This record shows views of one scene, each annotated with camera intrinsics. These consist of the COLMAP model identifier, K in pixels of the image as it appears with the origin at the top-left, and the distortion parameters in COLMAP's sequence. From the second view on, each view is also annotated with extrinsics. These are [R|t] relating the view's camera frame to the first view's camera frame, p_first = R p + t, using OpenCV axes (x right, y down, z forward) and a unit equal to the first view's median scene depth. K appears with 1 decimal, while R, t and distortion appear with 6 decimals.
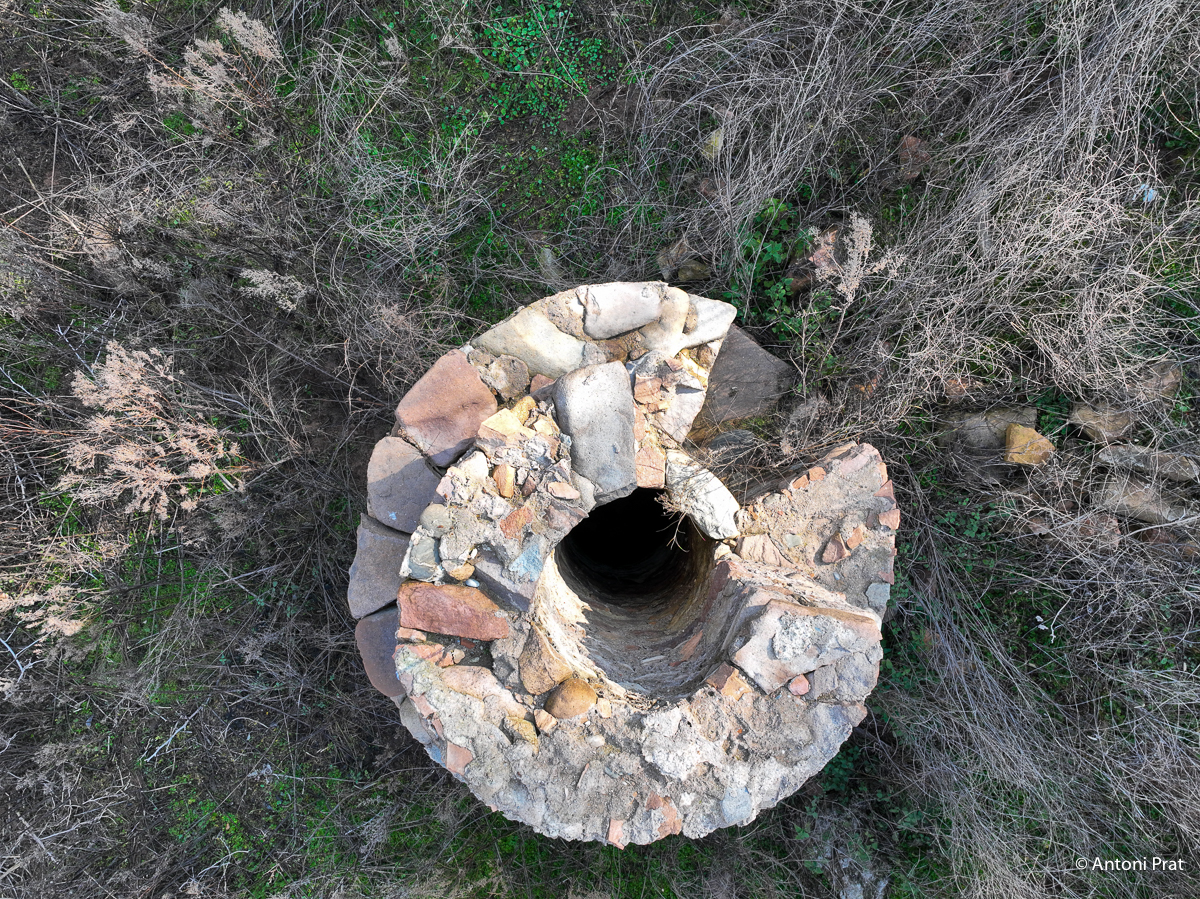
lens RADIAL K [[831.9, 0, 600.0], [0, 831.9, 449.5], [0, 0, 1]] dist [-0.000991, -0.000163]
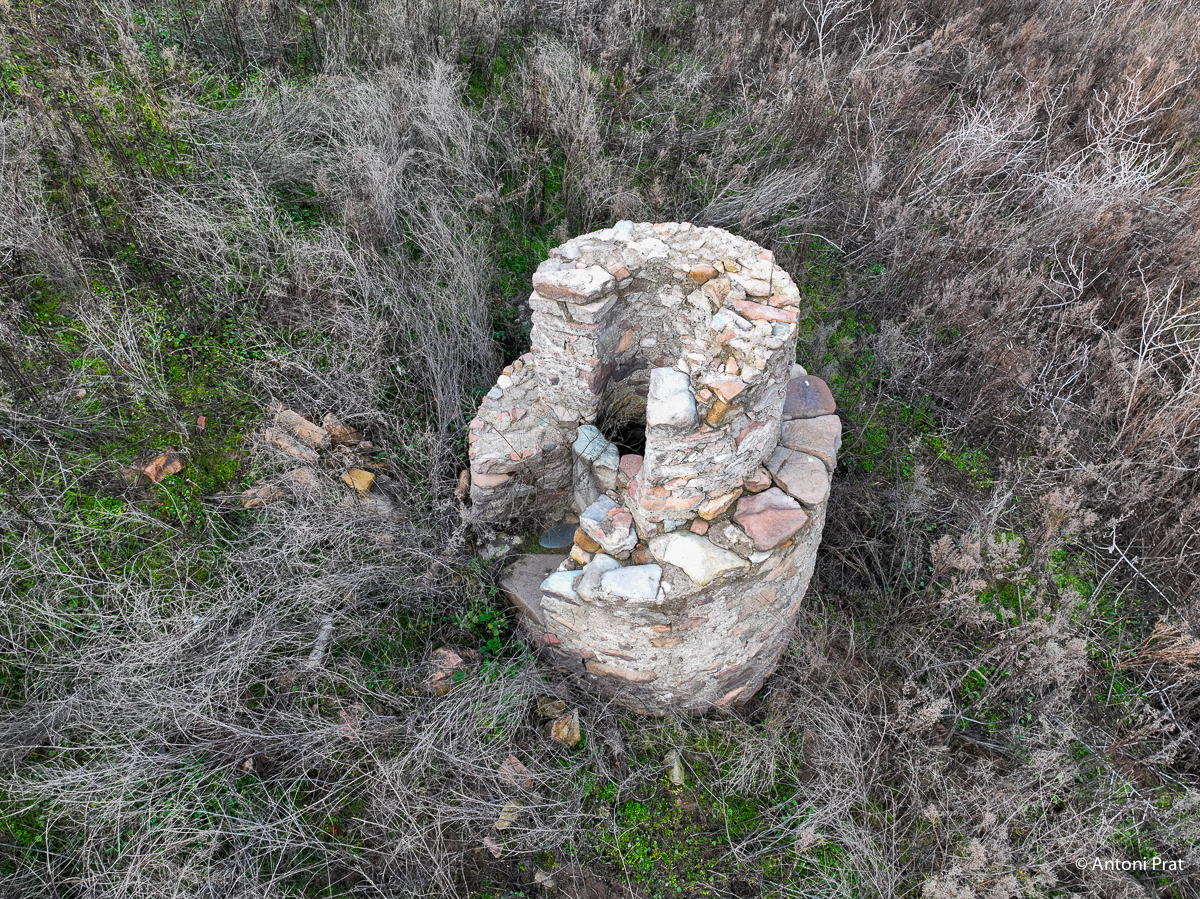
lens RADIAL K [[831.9, 0, 600.0], [0, 831.9, 449.5], [0, 0, 1]] dist [-0.000991, -0.000163]
pose [[-0.986565, -0.126588, 0.103276, -0.046876], [0.163336, -0.751019, 0.639759, -1.214911], [-0.003424, 0.648032, 0.761605, -0.158899]]
